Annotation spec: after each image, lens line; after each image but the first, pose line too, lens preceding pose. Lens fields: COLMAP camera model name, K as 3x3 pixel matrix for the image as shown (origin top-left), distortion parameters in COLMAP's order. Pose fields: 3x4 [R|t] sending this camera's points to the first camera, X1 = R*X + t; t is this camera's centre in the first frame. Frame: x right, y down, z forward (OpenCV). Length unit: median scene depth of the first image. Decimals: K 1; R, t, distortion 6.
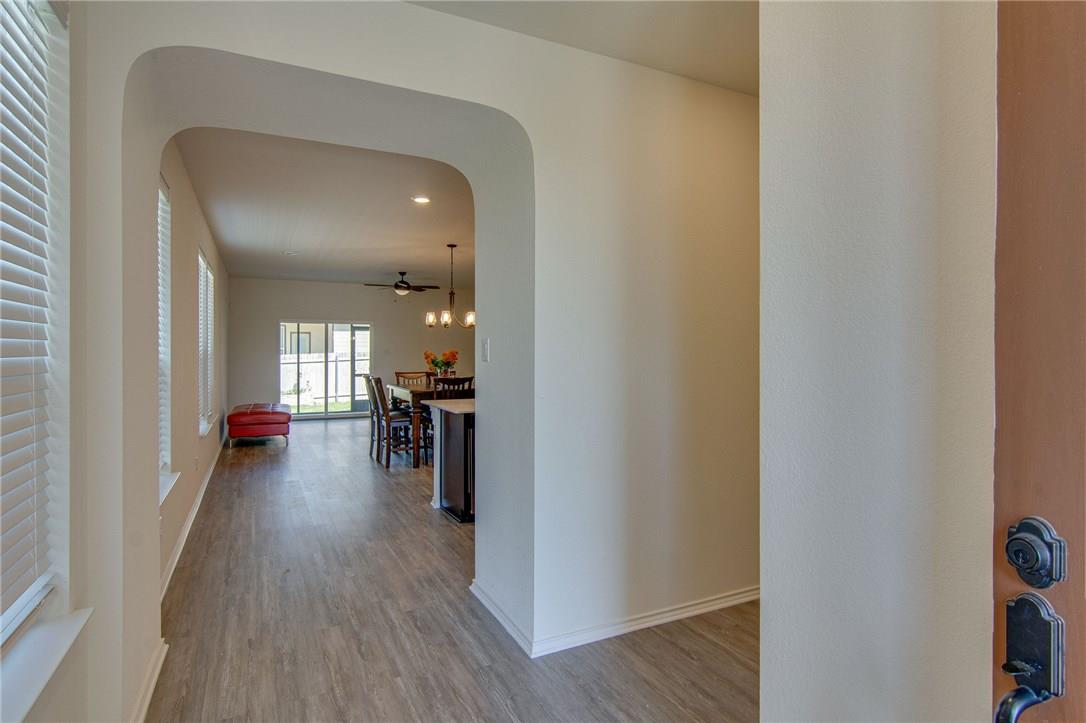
lens RADIAL K [[582.5, 0, 544.8], [0, 582.5, 360.3], [0, 0, 1]] dist [0.008127, 0.000730]
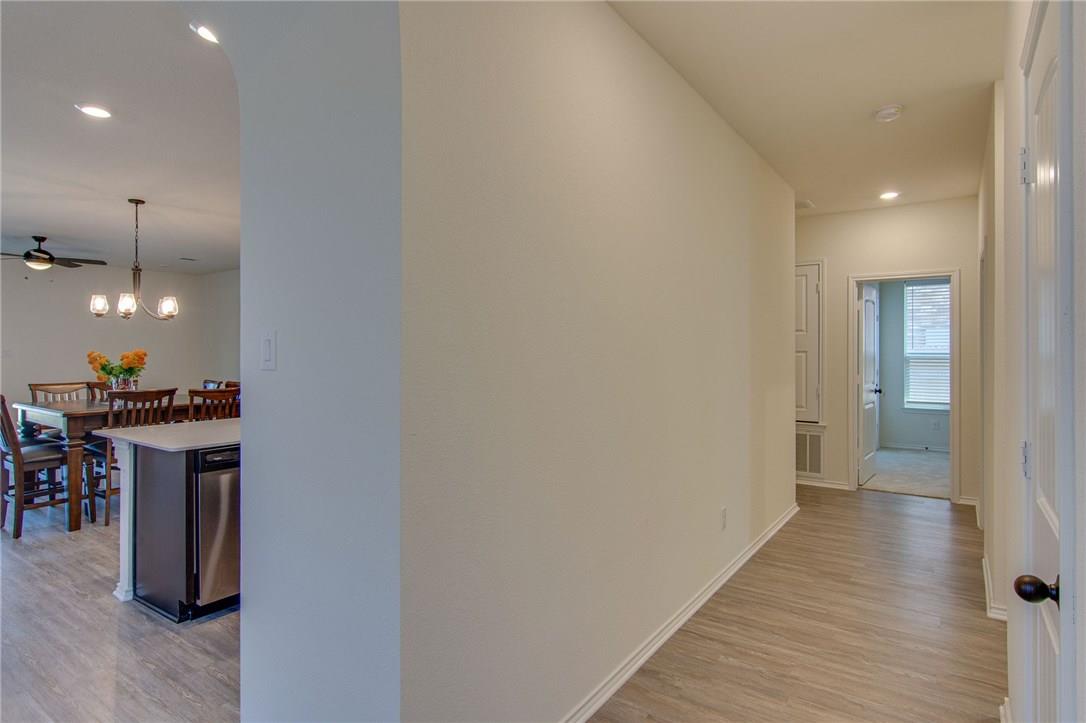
lens RADIAL K [[582.5, 0, 537.9], [0, 582.5, 356.3], [0, 0, 1]] dist [0.008127, 0.000730]
pose [[0.886448, -0.001387, 0.462825, -0.059603], [0.005752, 0.999951, -0.008020, -0.002459], [-0.462792, 0.009772, 0.886413, 0.162364]]
